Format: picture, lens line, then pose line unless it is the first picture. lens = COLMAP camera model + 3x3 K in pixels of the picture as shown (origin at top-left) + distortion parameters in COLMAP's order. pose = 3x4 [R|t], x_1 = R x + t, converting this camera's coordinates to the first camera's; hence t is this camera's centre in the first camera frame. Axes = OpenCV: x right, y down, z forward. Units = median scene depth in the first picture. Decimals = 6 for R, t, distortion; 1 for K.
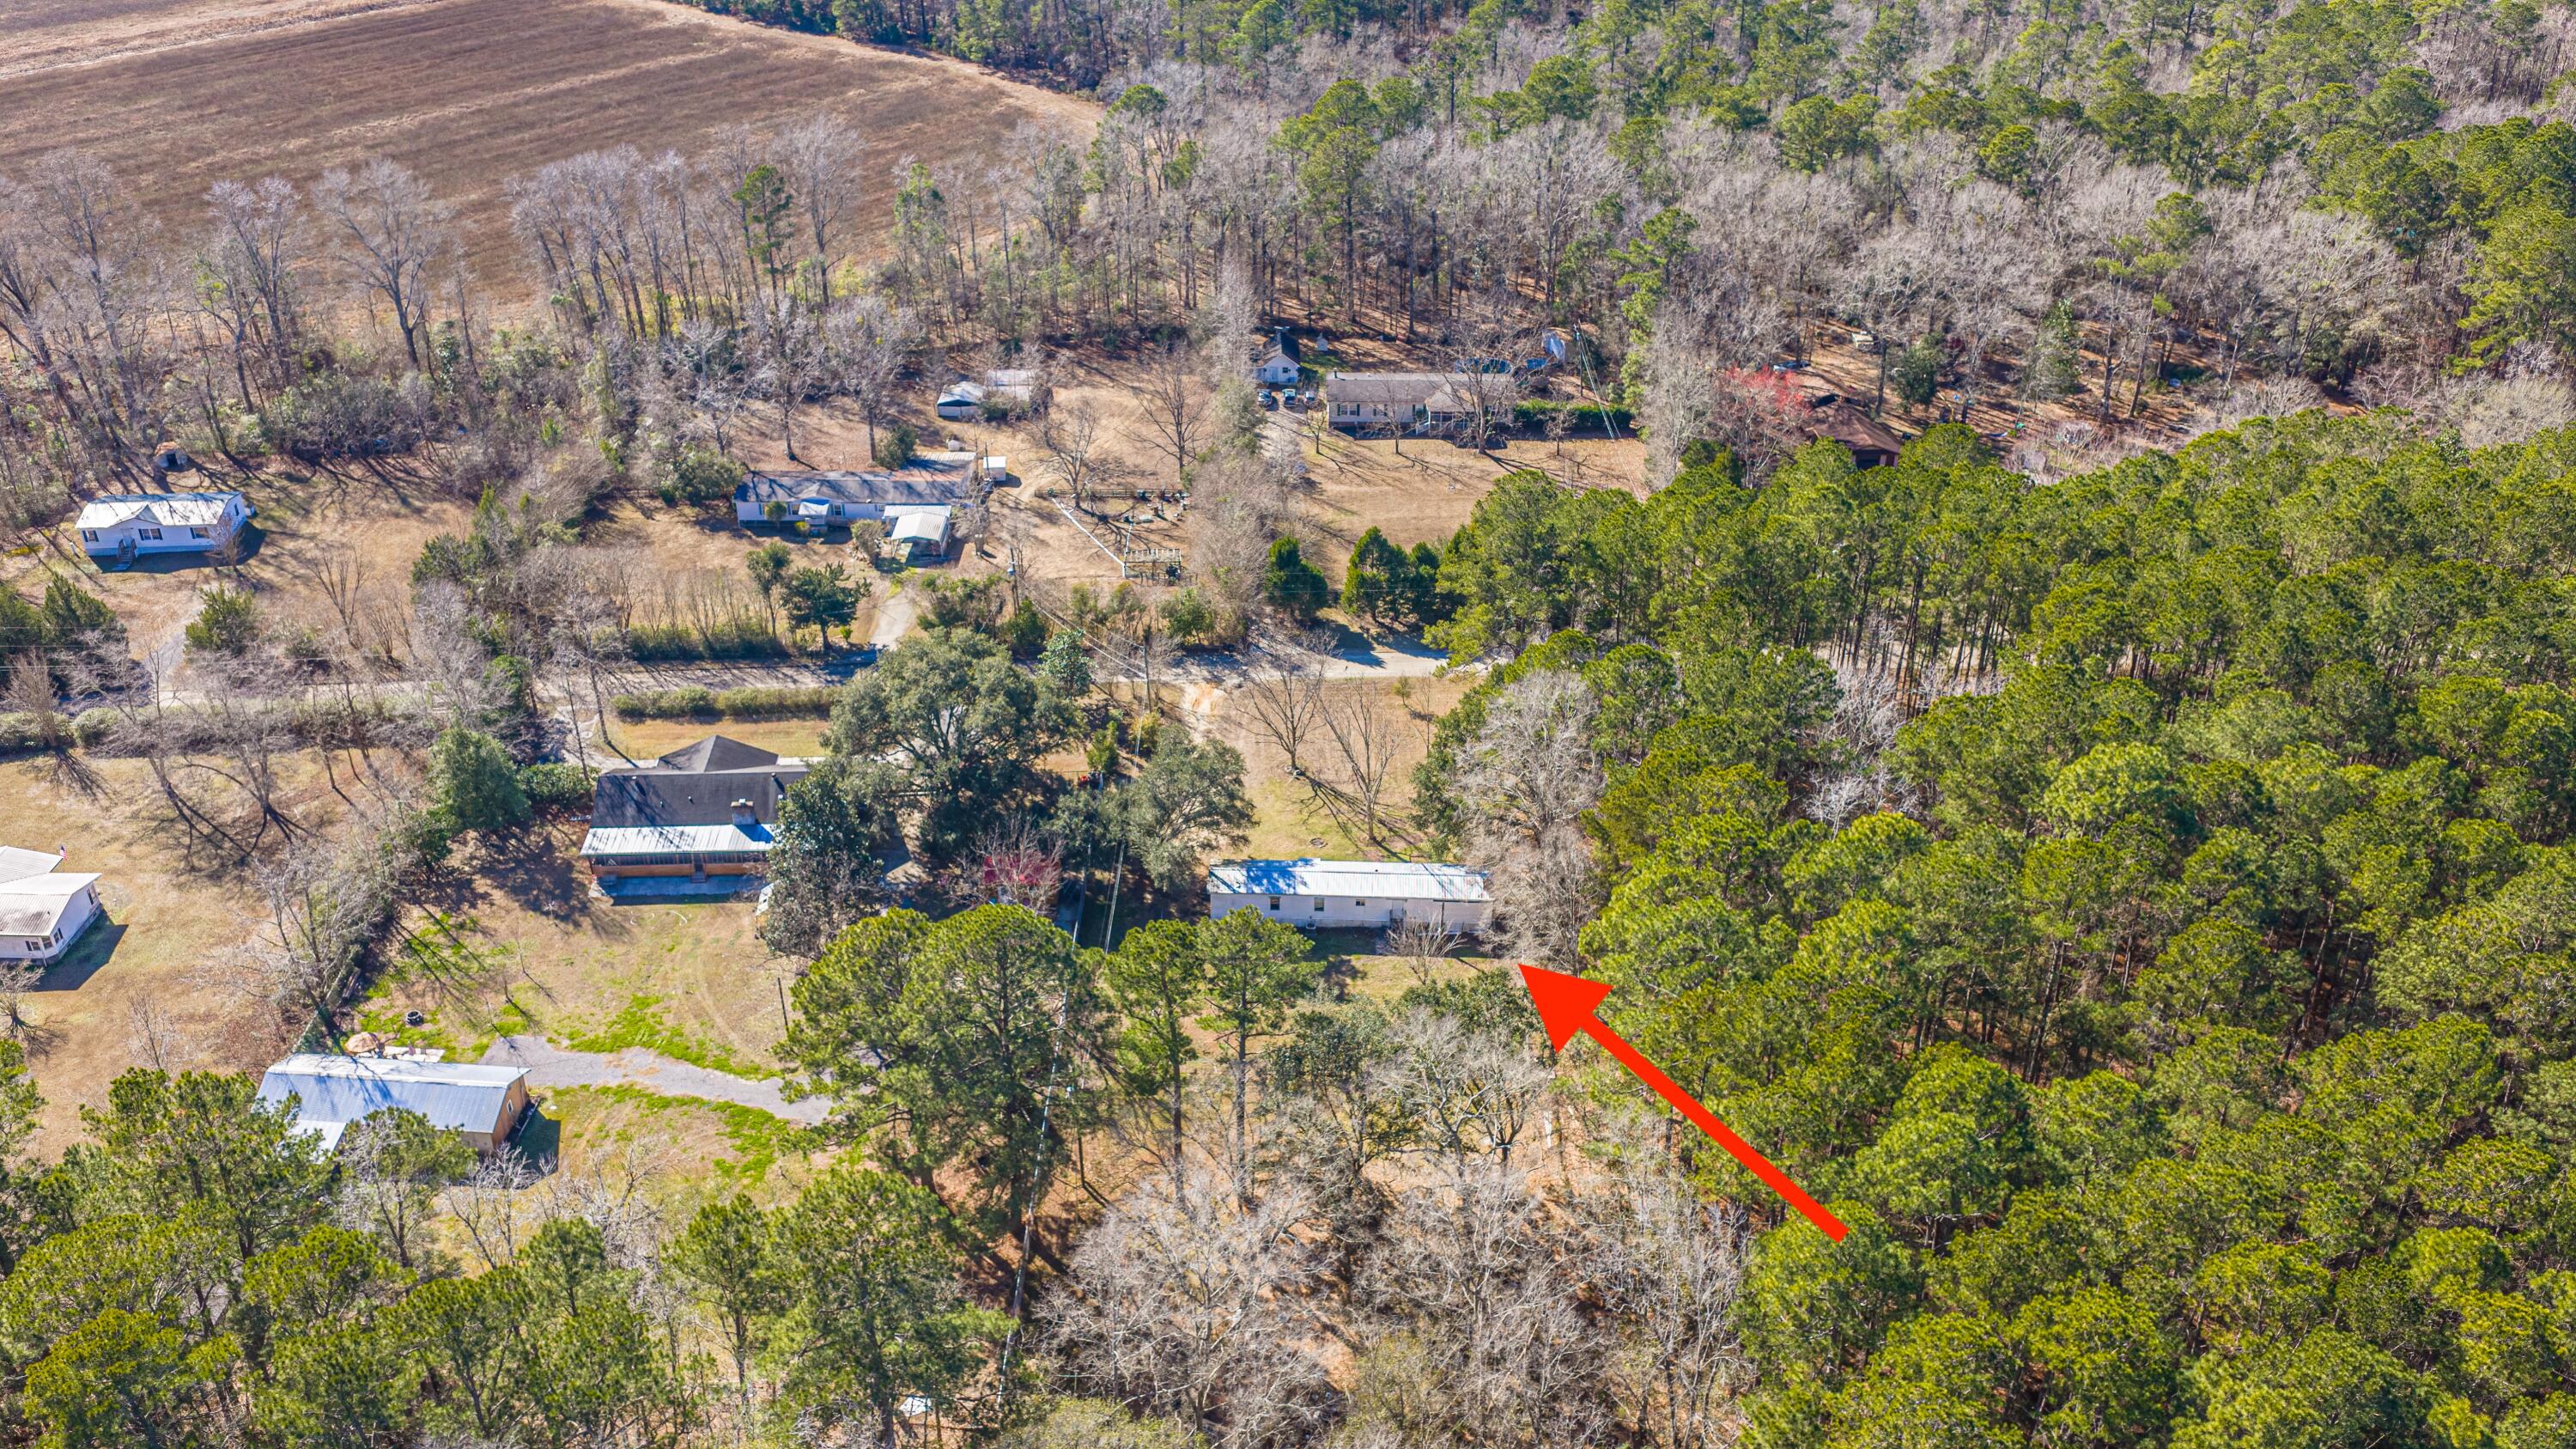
lens RADIAL K [[2129.1, 0, 1289.1], [0, 2129.1, 726.9], [0, 0, 1]] dist [0.025193, -0.058286]
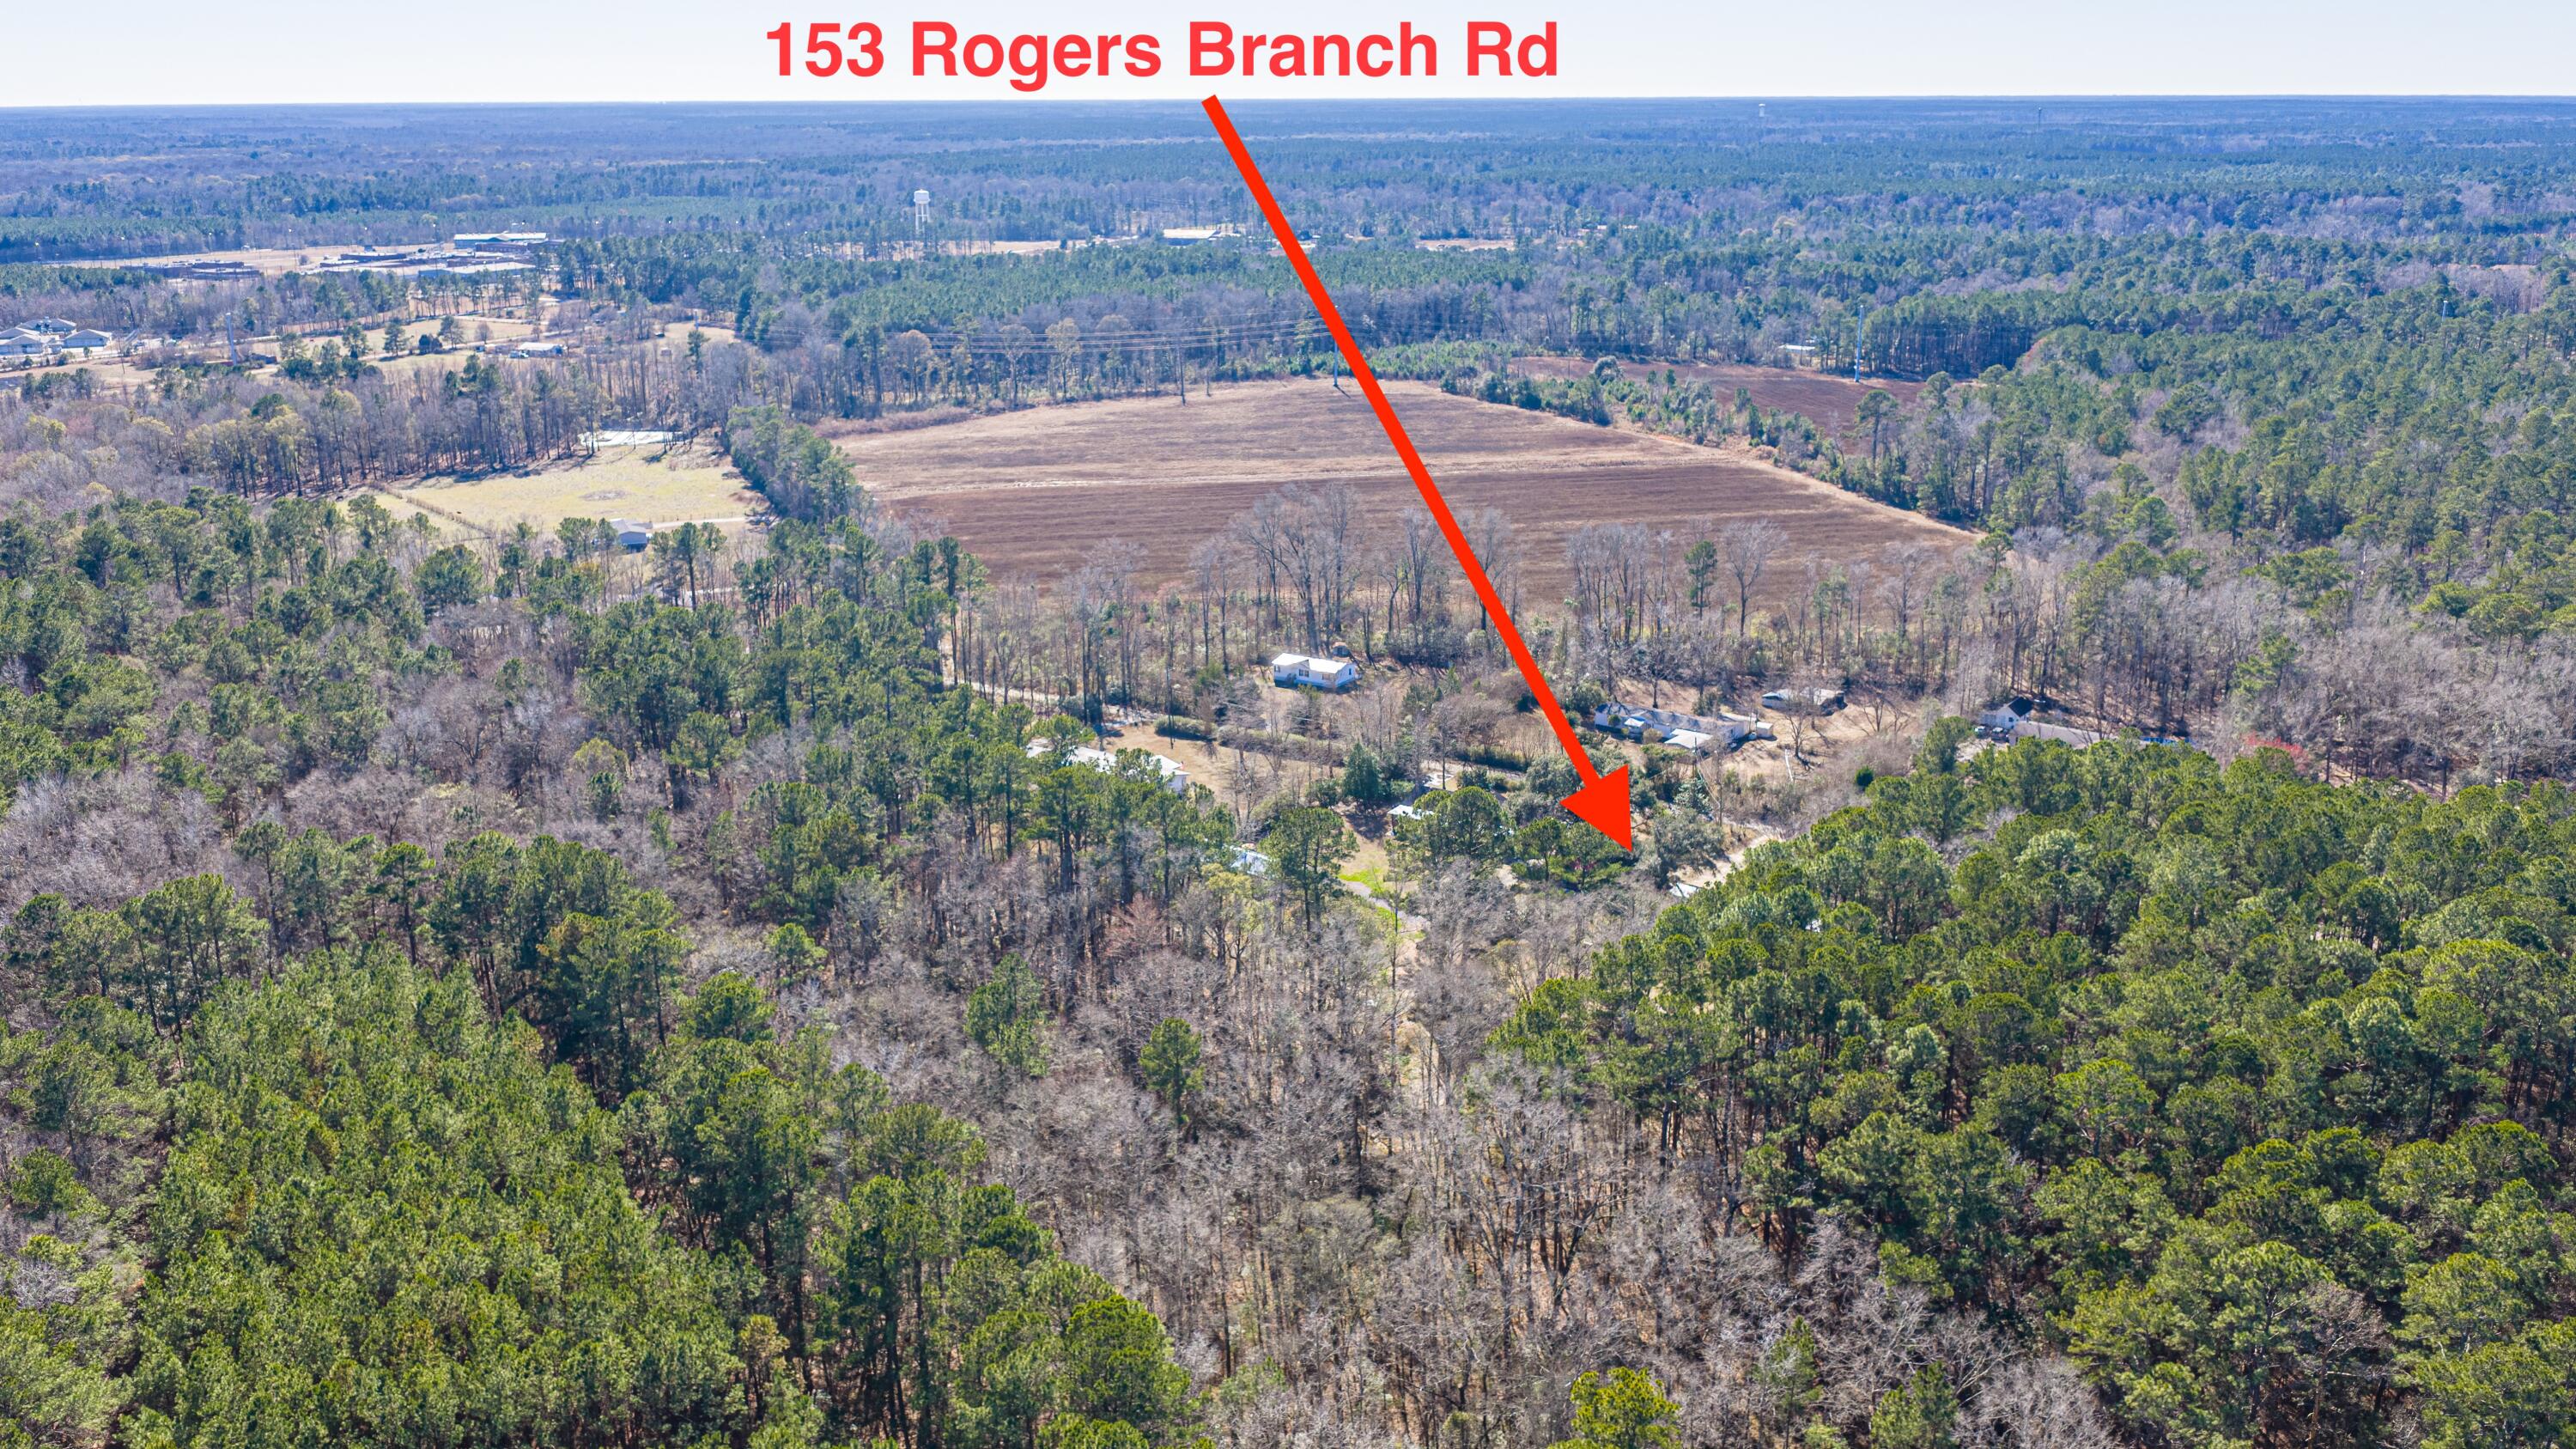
lens RADIAL K [[2129.1, 0, 1294.0], [0, 2129.1, 721.4], [0, 0, 1]] dist [0.025193, -0.058286]
pose [[0.795932, 0.161907, -0.583334, 0.469765], [-0.300671, 0.942051, -0.148782, 0.196692], [0.525442, 0.293812, 0.798490, -0.397320]]
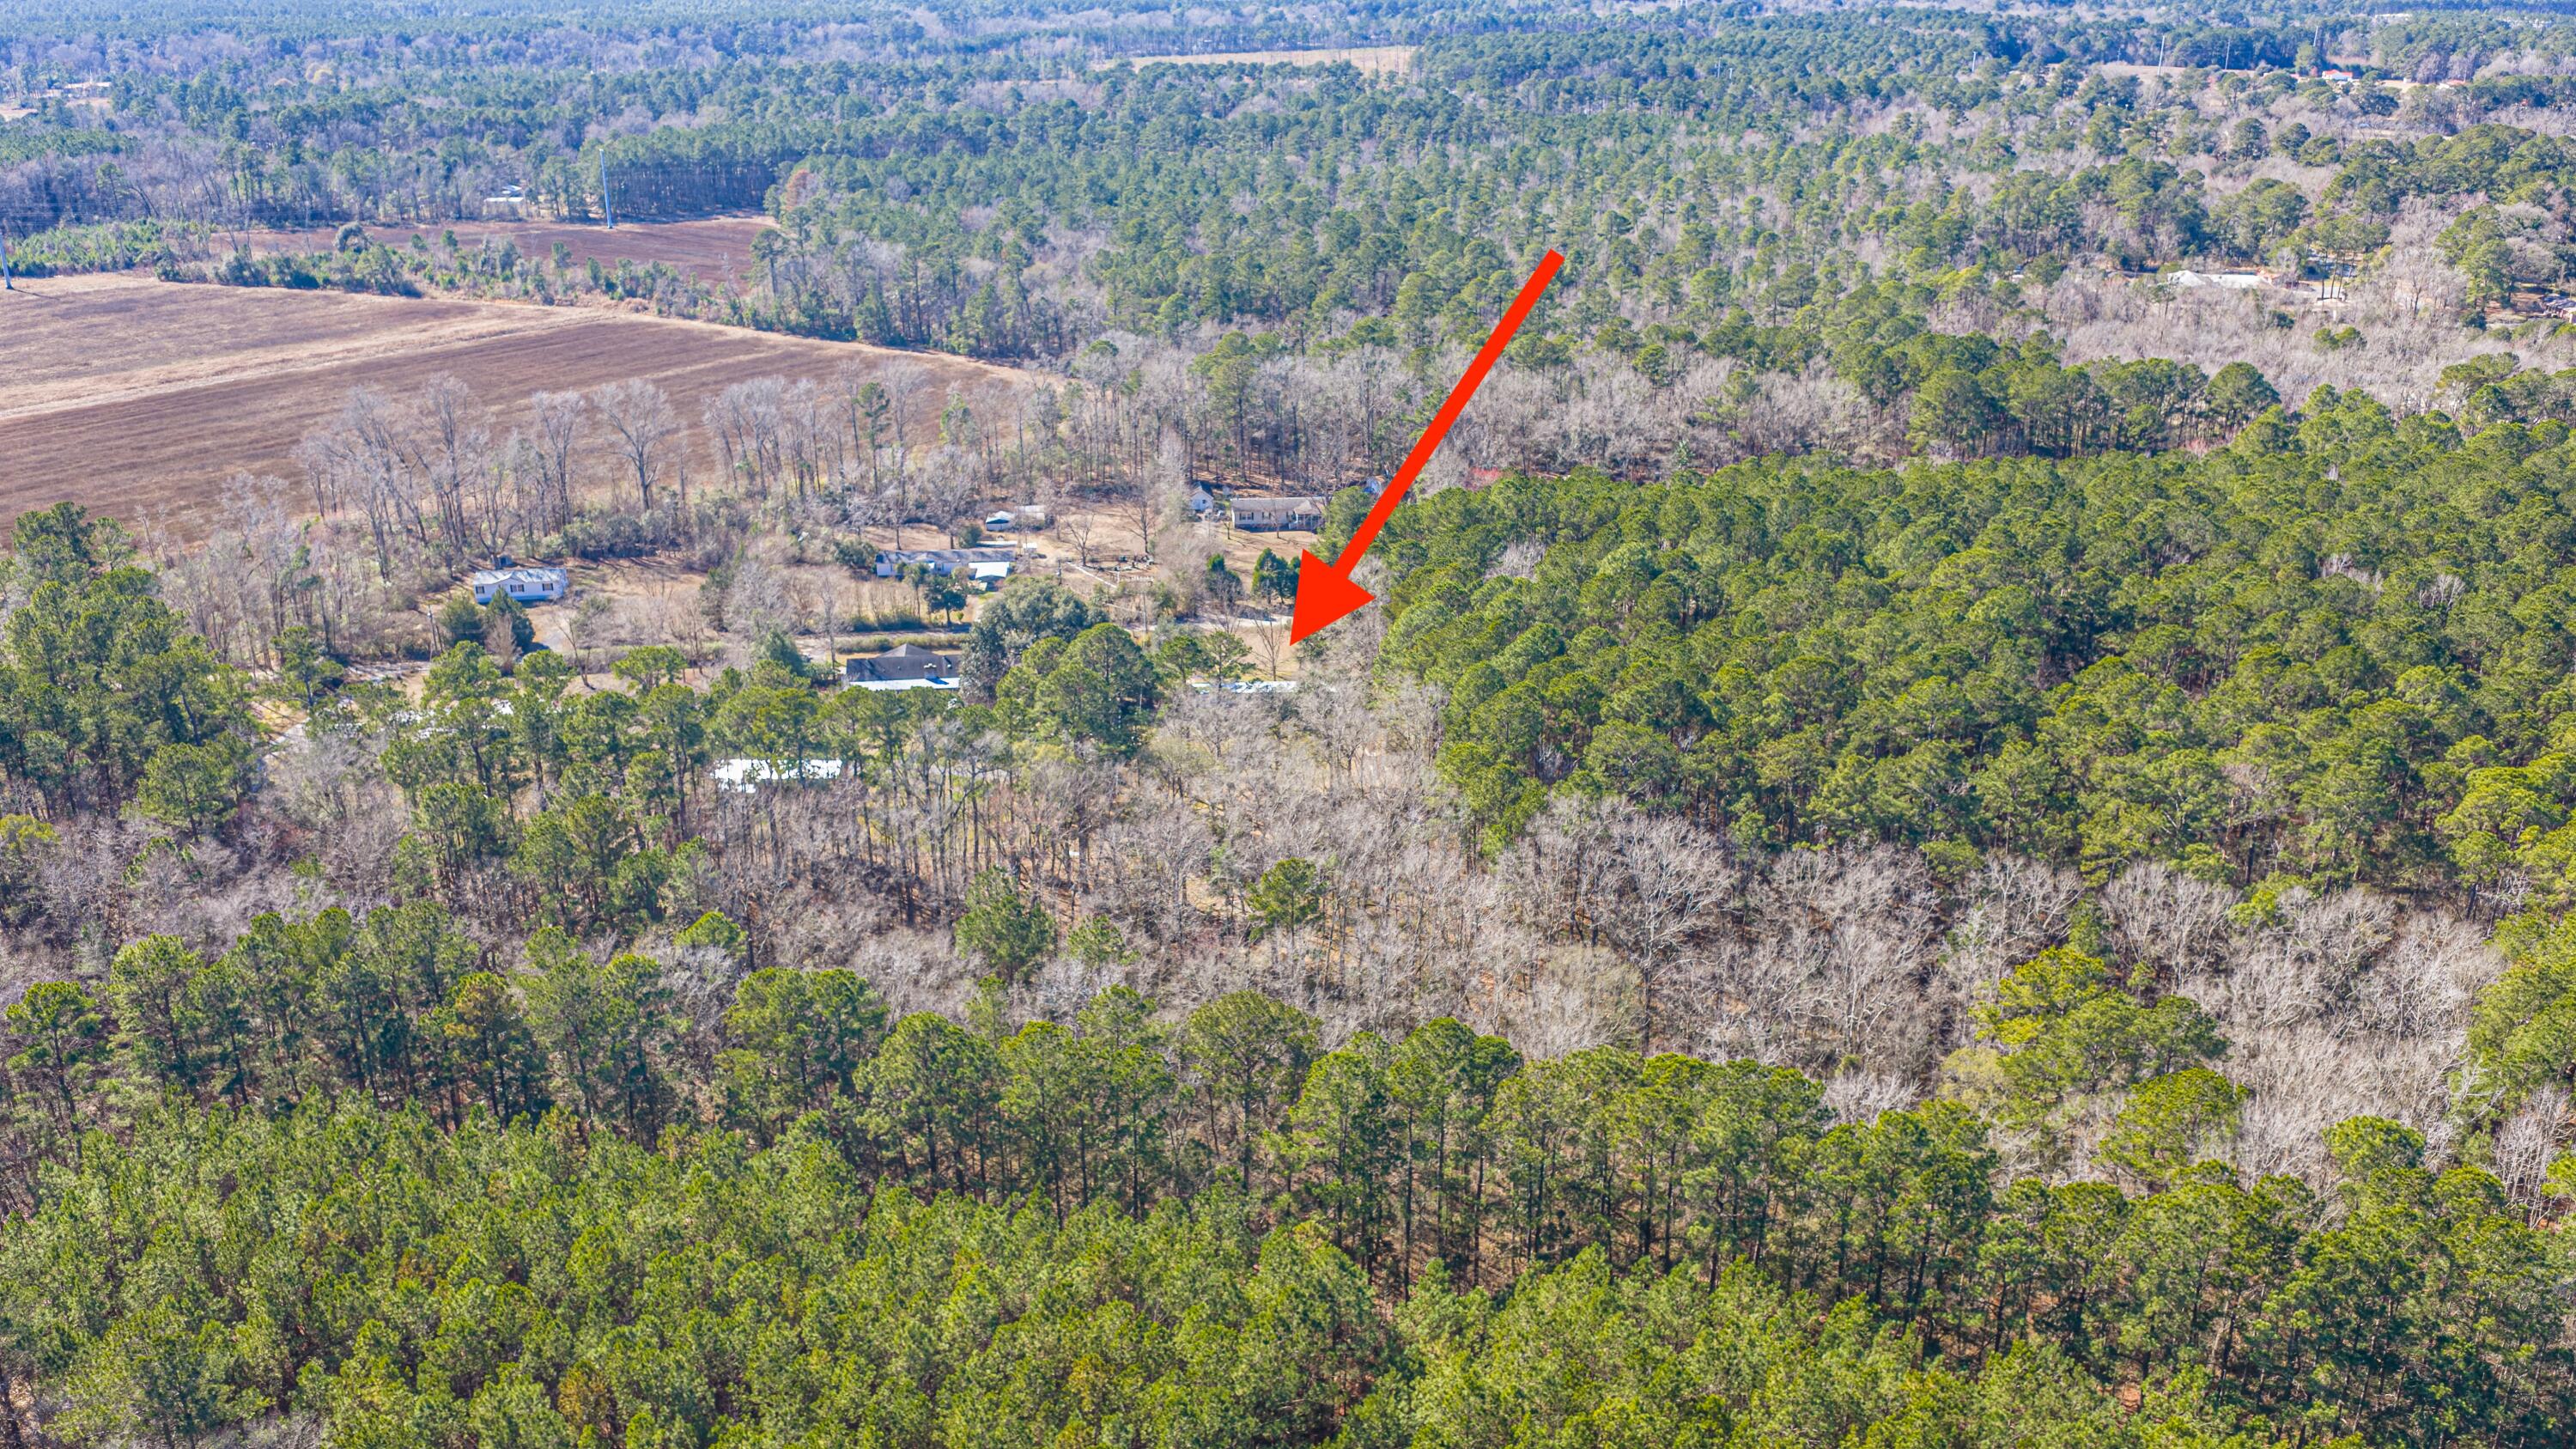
lens RADIAL K [[2129.1, 0, 1292.9], [0, 2129.1, 725.9], [0, 0, 1]] dist [0.025193, -0.058286]
pose [[0.997463, -0.032834, 0.063166, -0.043710], [0.043256, 0.984245, -0.171439, 0.282015], [-0.056541, 0.173737, 0.983168, -0.548198]]
